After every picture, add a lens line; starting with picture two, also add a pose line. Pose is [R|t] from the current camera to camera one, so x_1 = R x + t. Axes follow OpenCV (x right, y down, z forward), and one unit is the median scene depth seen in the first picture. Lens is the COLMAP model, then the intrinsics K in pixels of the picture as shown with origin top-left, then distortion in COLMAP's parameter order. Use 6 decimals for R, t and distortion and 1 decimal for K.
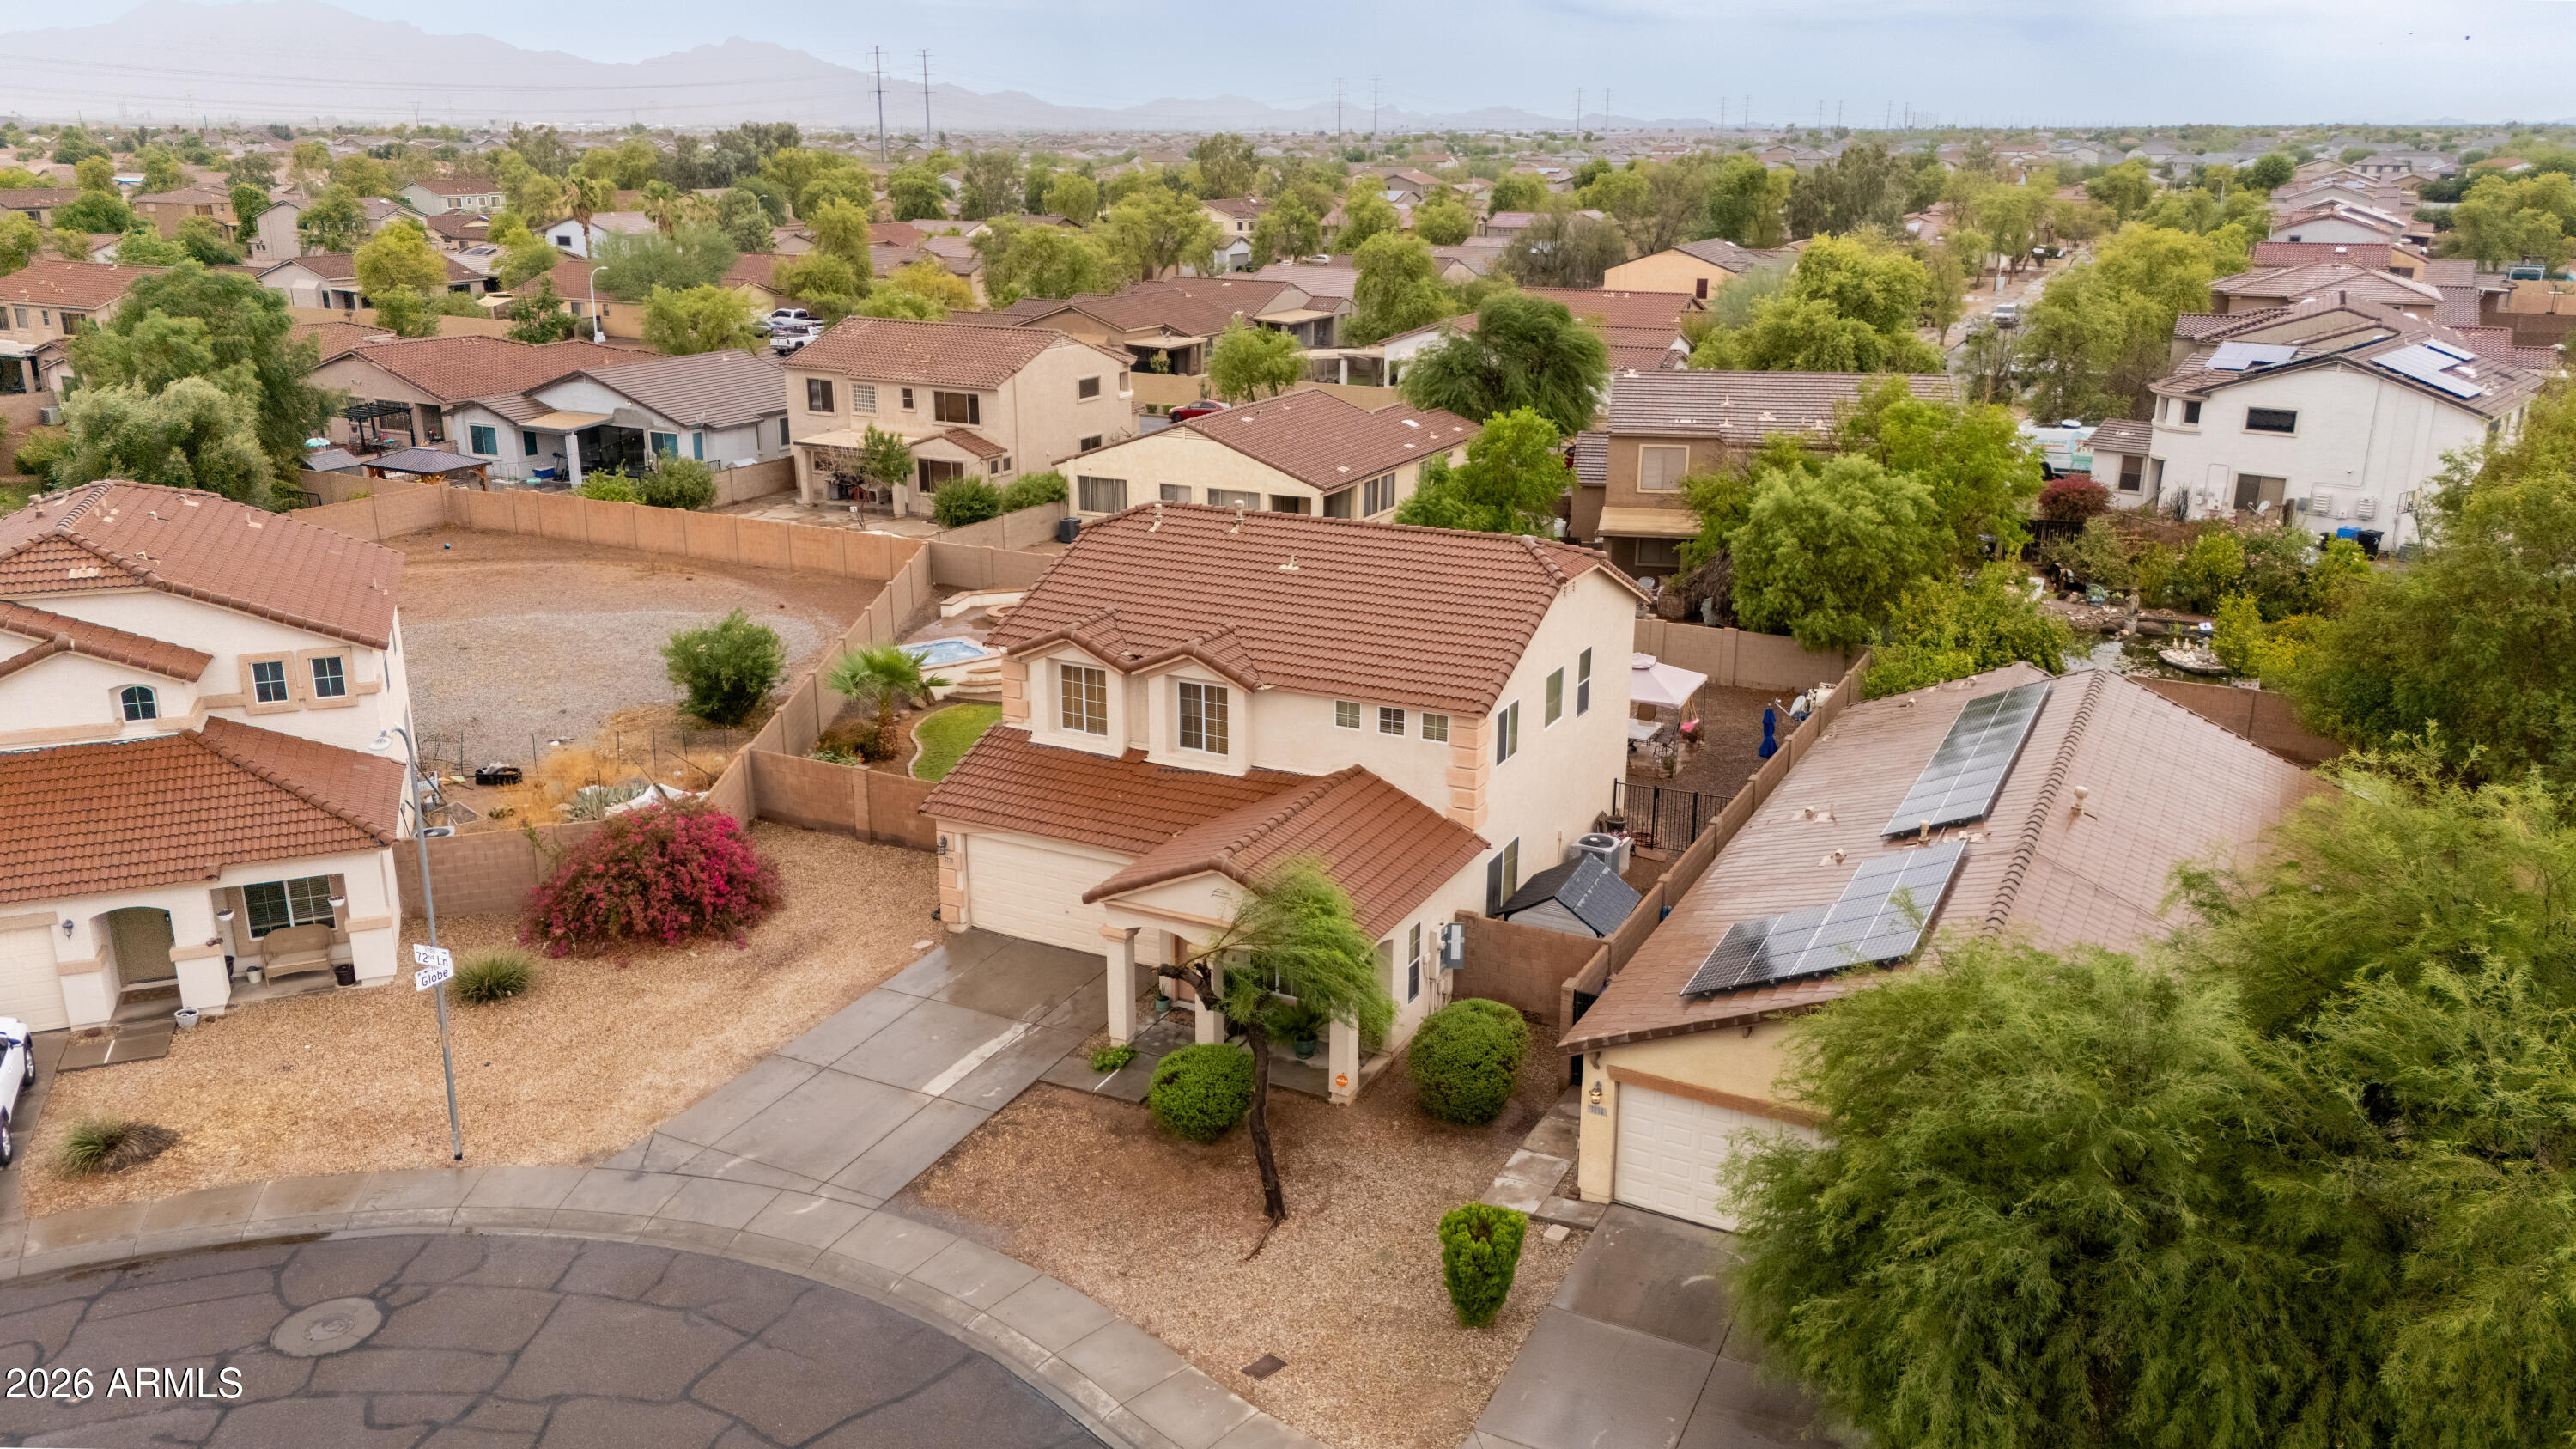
lens RADIAL K [[1916.5, 0, 1288.0], [0, 1916.5, 724.5], [0, 0, 1]] dist [0.068784, -0.059441]
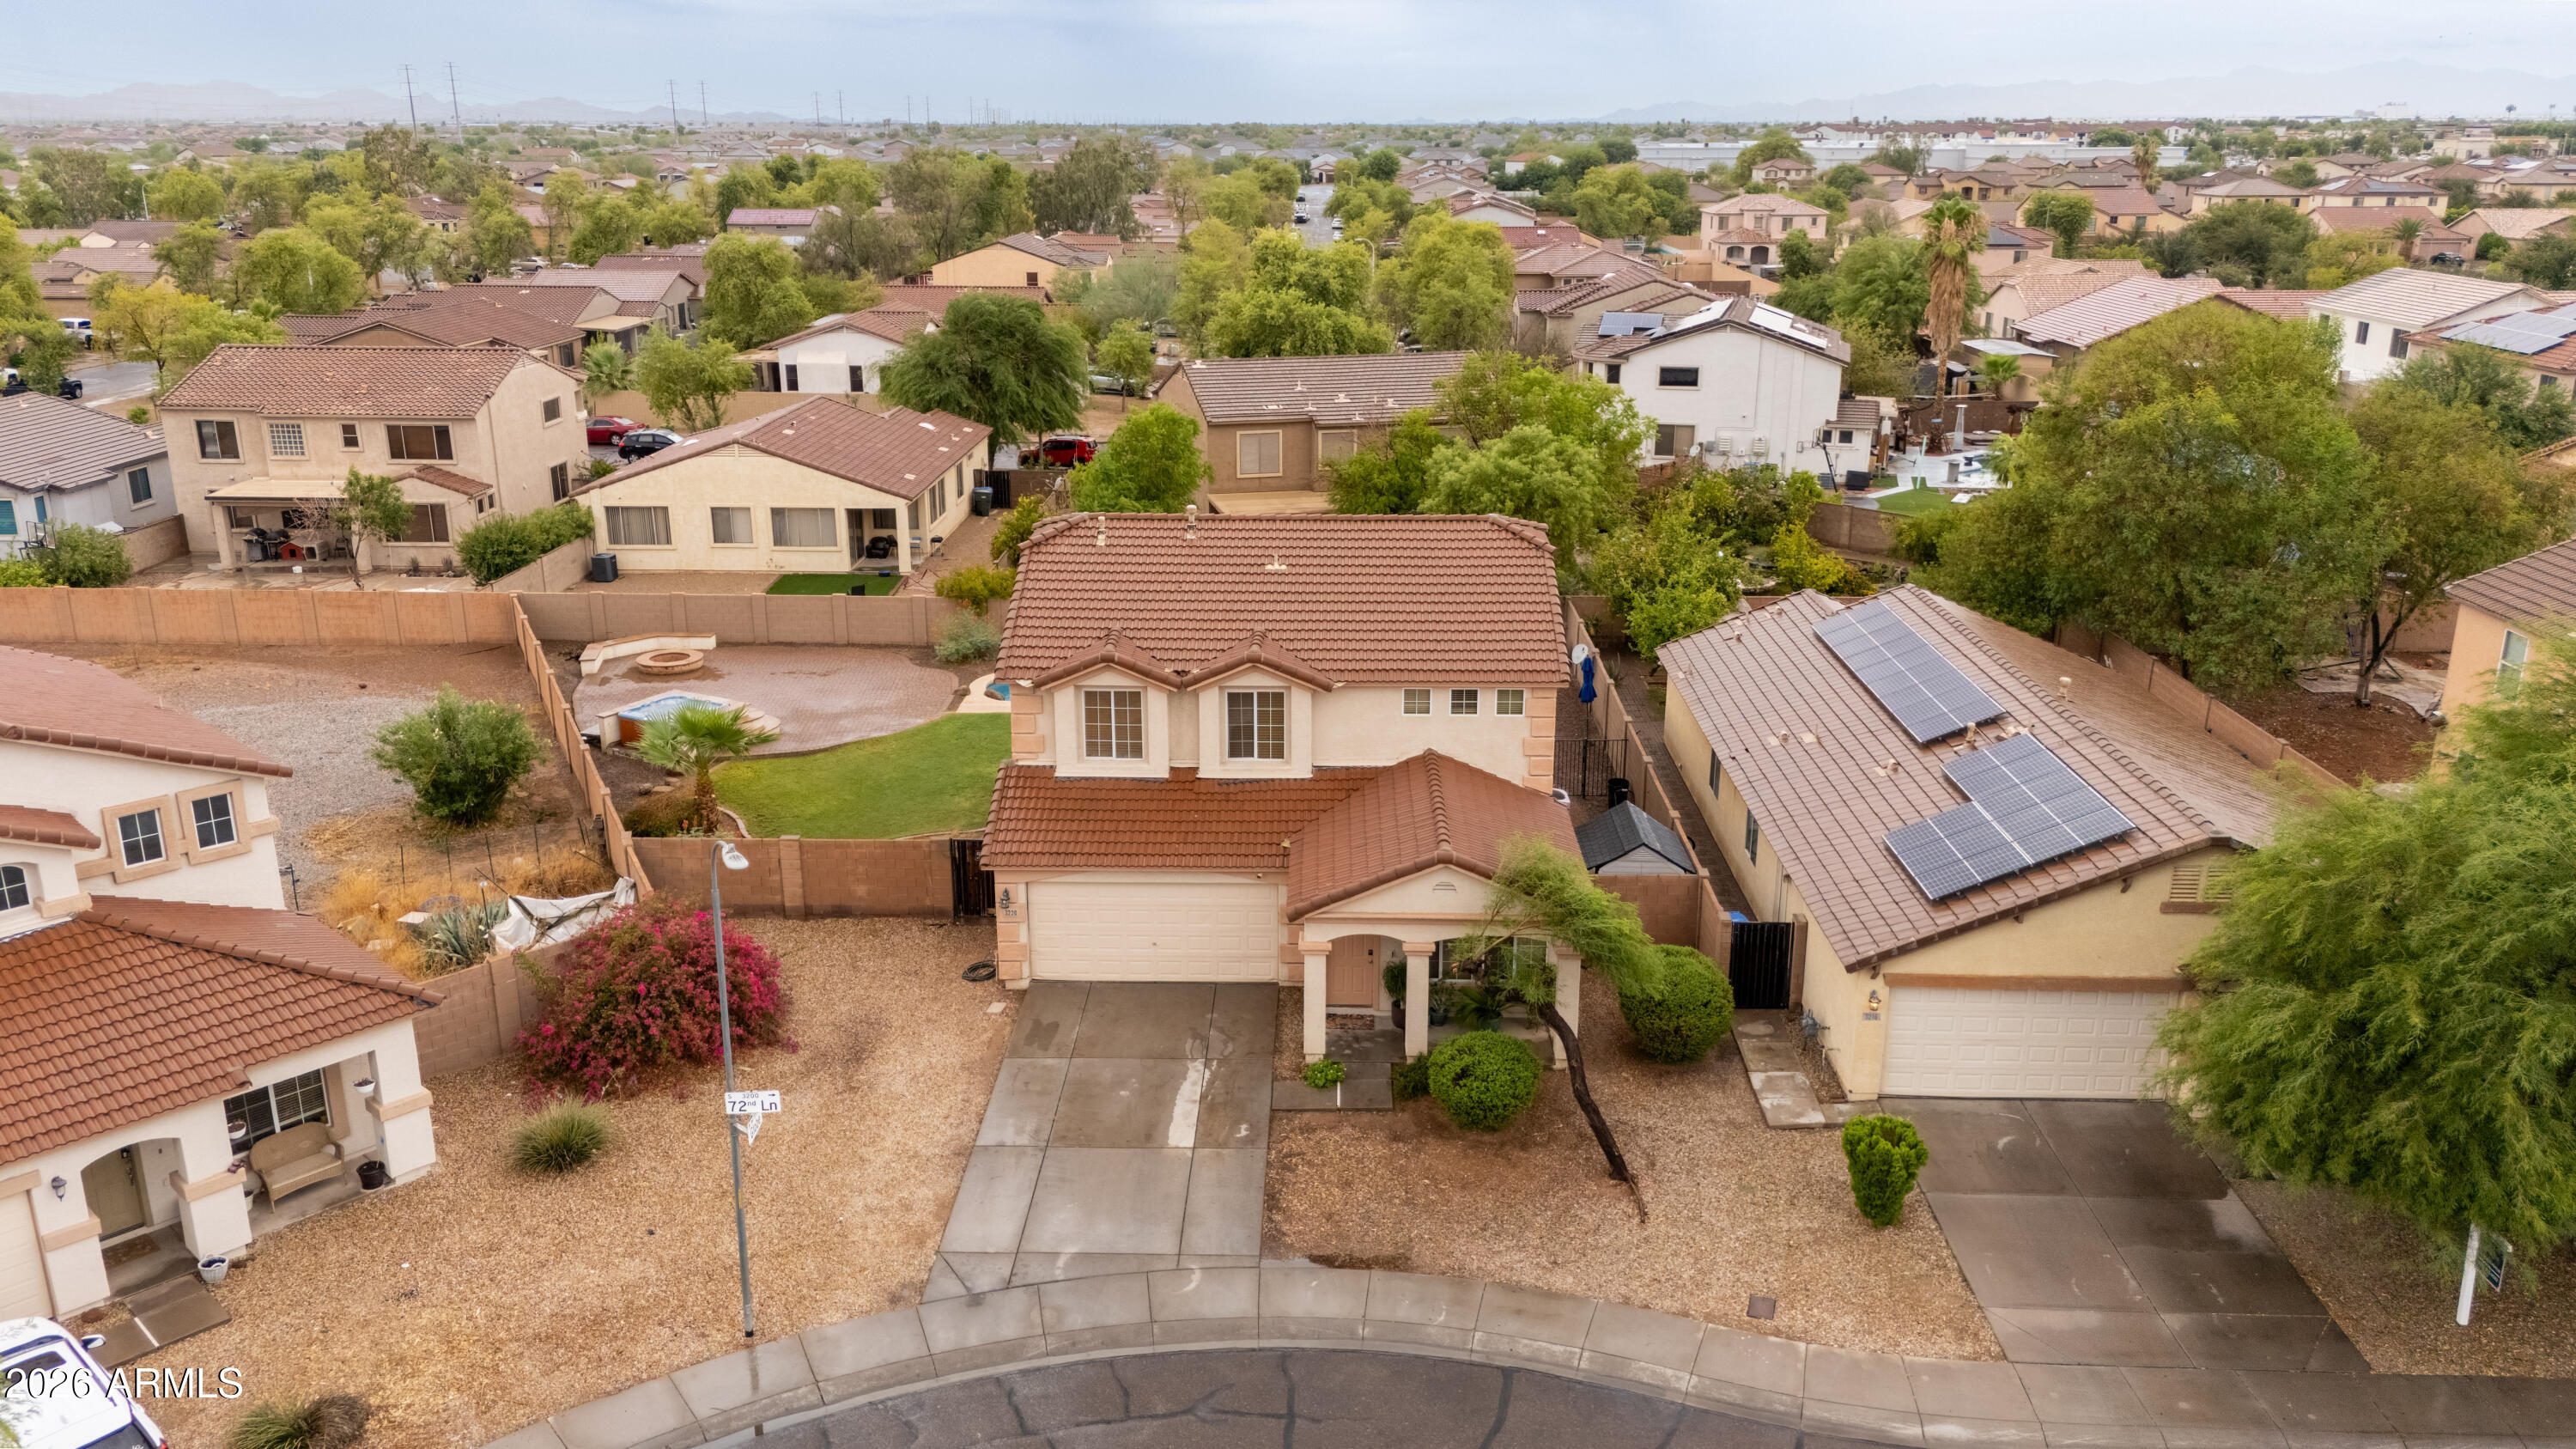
lens RADIAL K [[1916.5, 0, 1288.0], [0, 1916.5, 724.5], [0, 0, 1]] dist [0.068784, -0.059441]
pose [[0.902107, -0.131040, 0.411135, -0.424149], [0.129780, 0.991055, 0.031115, -0.031595], [-0.411535, 0.025288, 0.911043, 0.092777]]
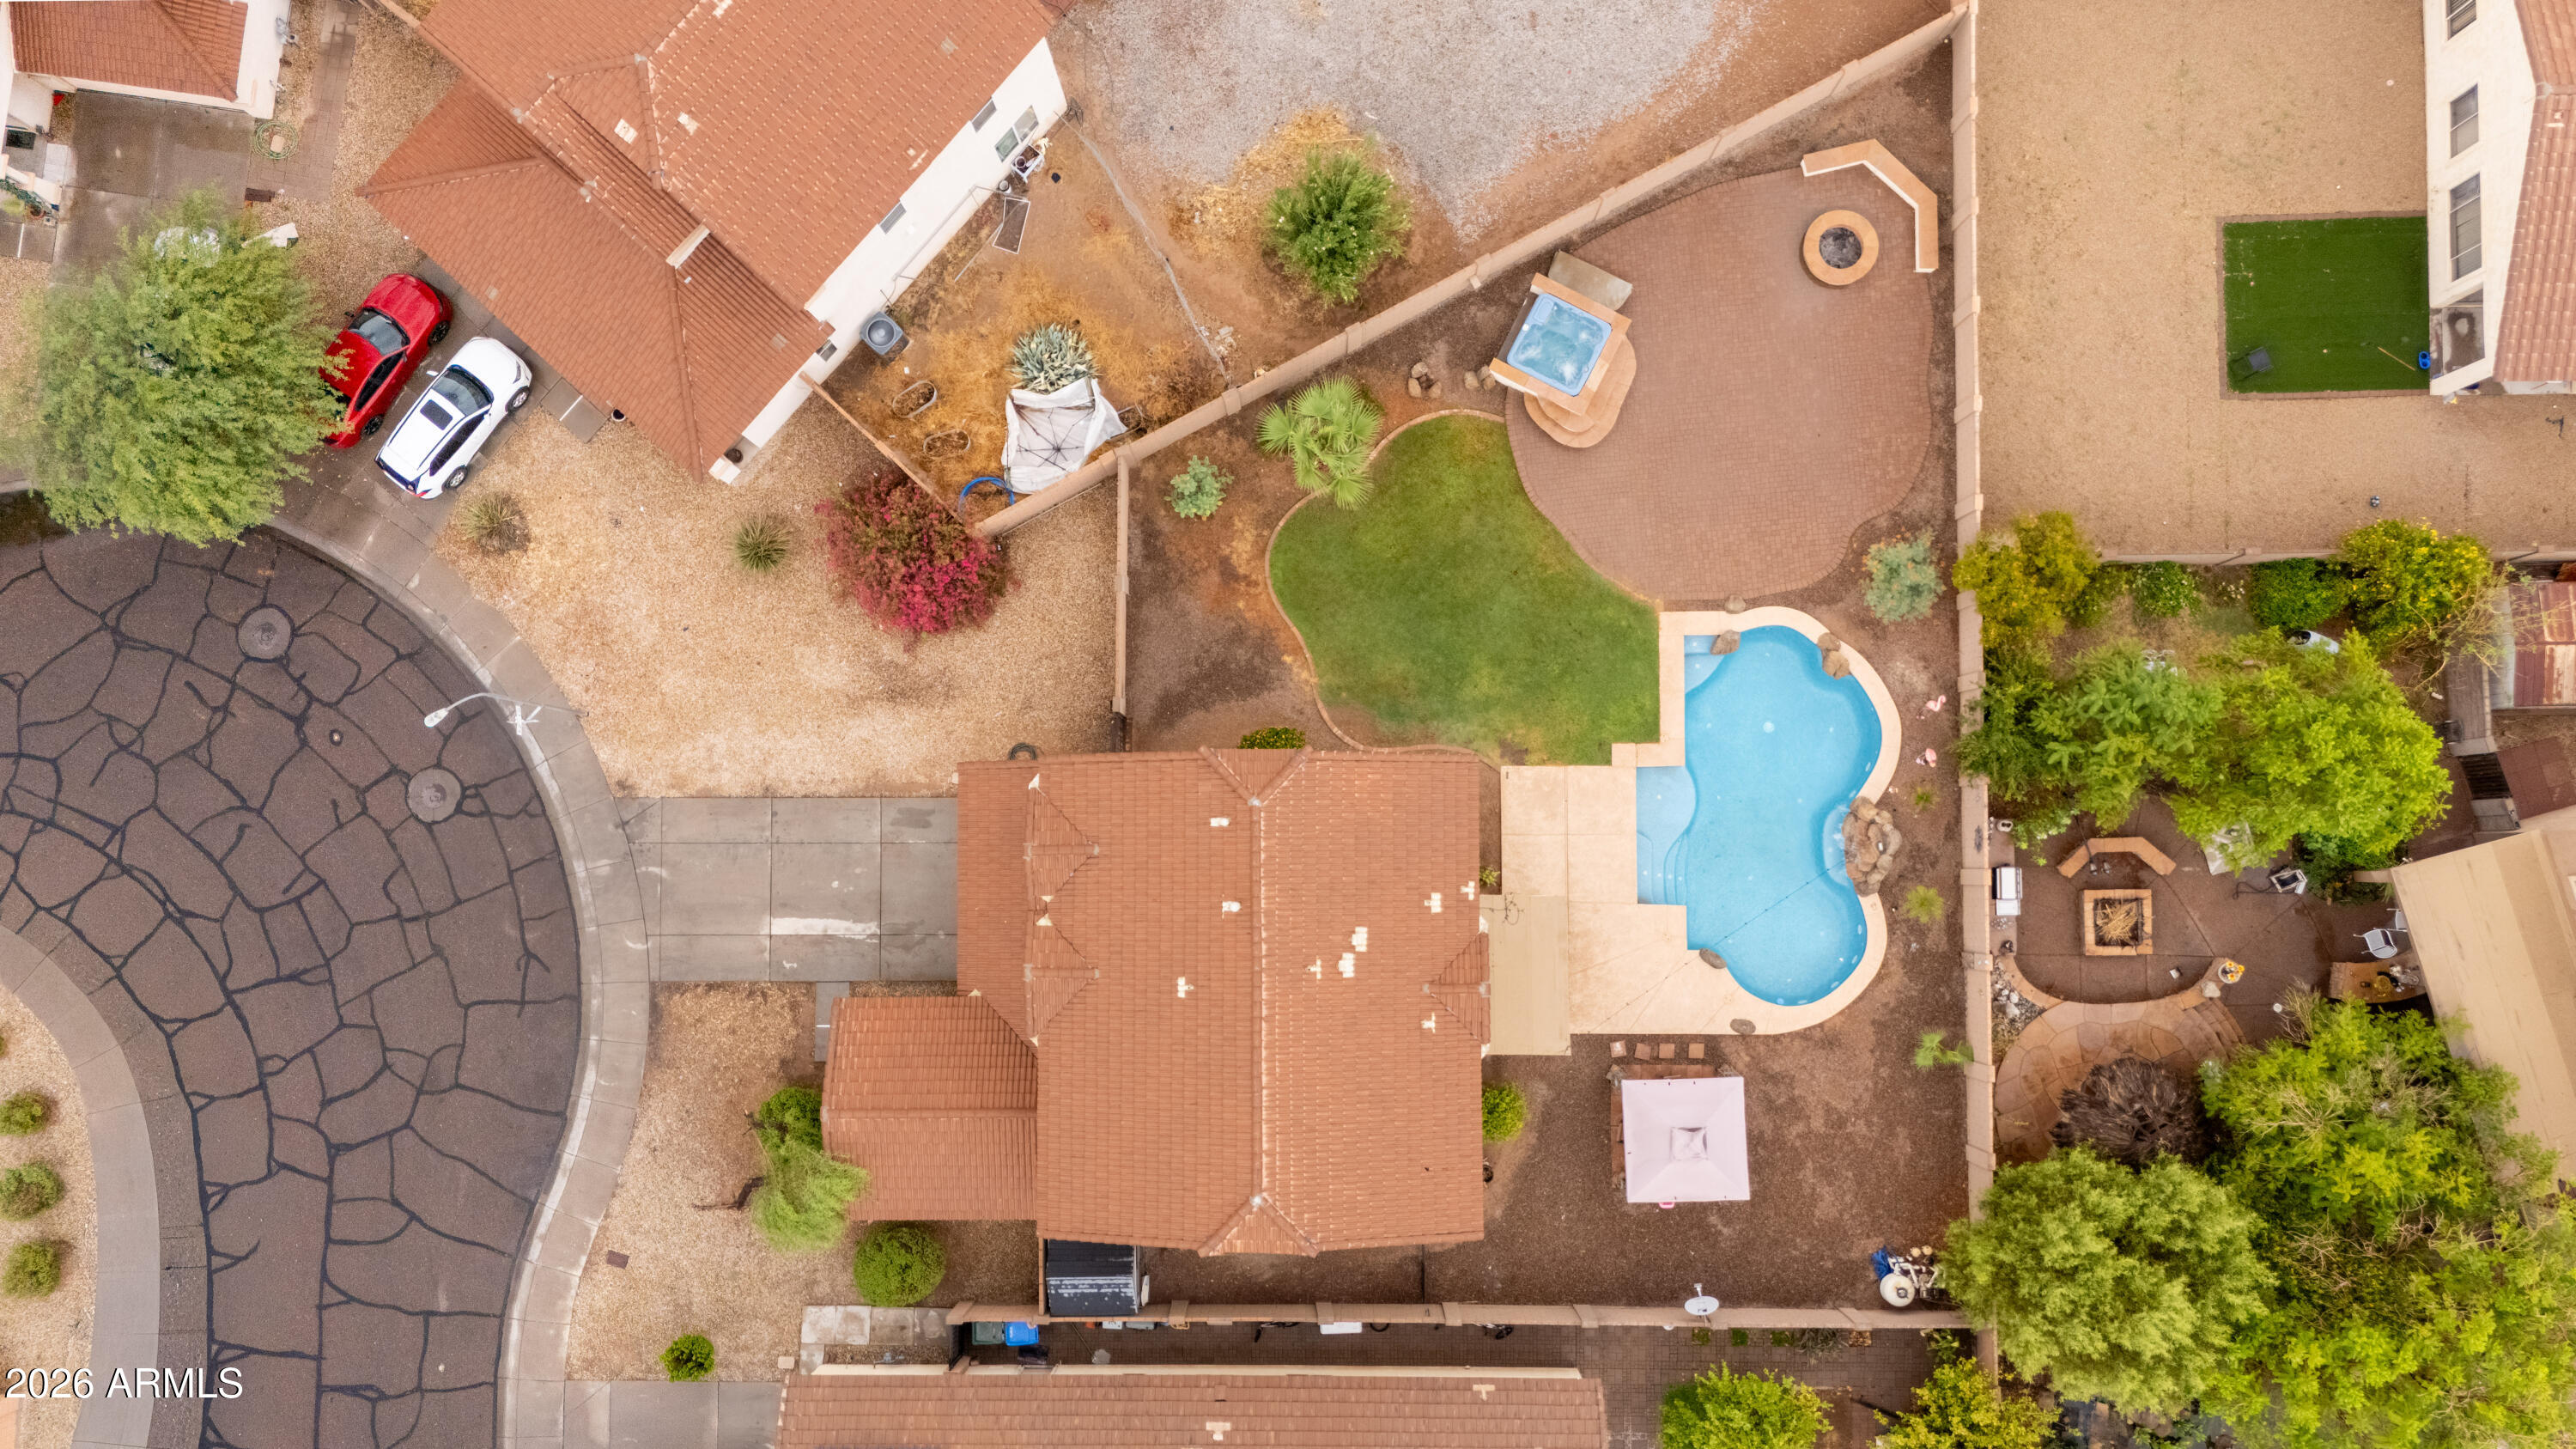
lens RADIAL K [[1916.5, 0, 1288.0], [0, 1916.5, 724.5], [0, 0, 1]] dist [0.068784, -0.059441]
pose [[0.456930, 0.887013, -0.066505, -0.034483], [-0.238953, 0.194423, 0.951368, -1.175958], [0.856806, -0.418817, 0.300793, 0.810211]]
